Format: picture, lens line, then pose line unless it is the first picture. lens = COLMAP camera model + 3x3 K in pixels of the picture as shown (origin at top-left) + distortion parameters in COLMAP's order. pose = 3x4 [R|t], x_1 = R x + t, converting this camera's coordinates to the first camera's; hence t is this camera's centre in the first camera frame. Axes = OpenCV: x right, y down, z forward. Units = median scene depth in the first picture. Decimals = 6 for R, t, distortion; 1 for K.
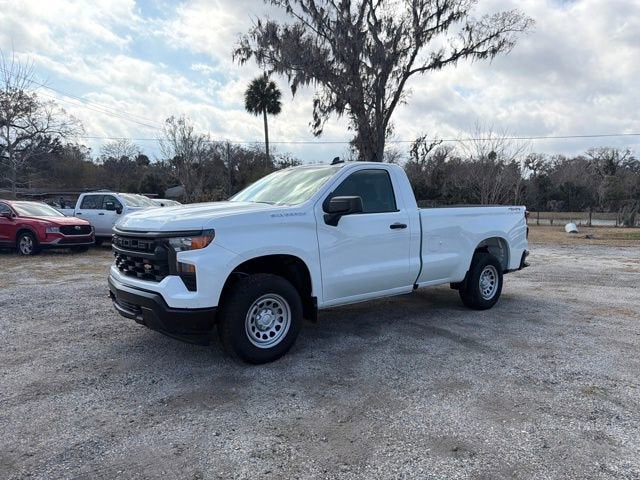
lens RADIAL K [[446.2, 0, 318.9], [0, 446.2, 247.0], [0, 0, 1]] dist [0.044877, -0.050307]
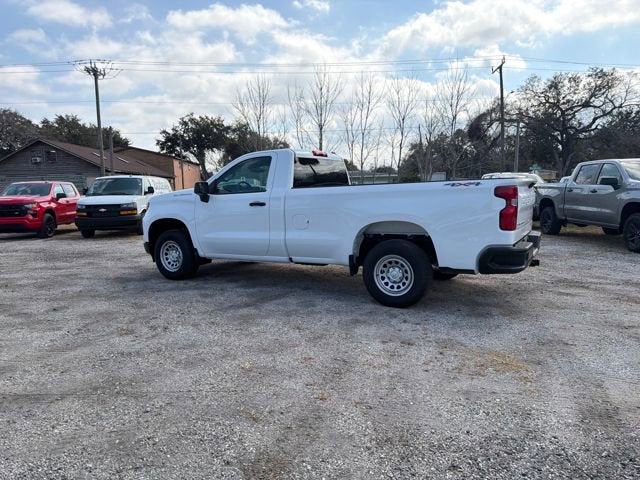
lens RADIAL K [[443.4, 0, 316.1], [0, 443.4, 253.0], [0, 0, 1]] dist [0.055285, -0.061685]
pose [[0.352471, 0.116327, -0.928565, 1.241172], [-0.058218, 0.993048, 0.102306, -0.042924], [0.934010, 0.017999, 0.356792, 0.657206]]
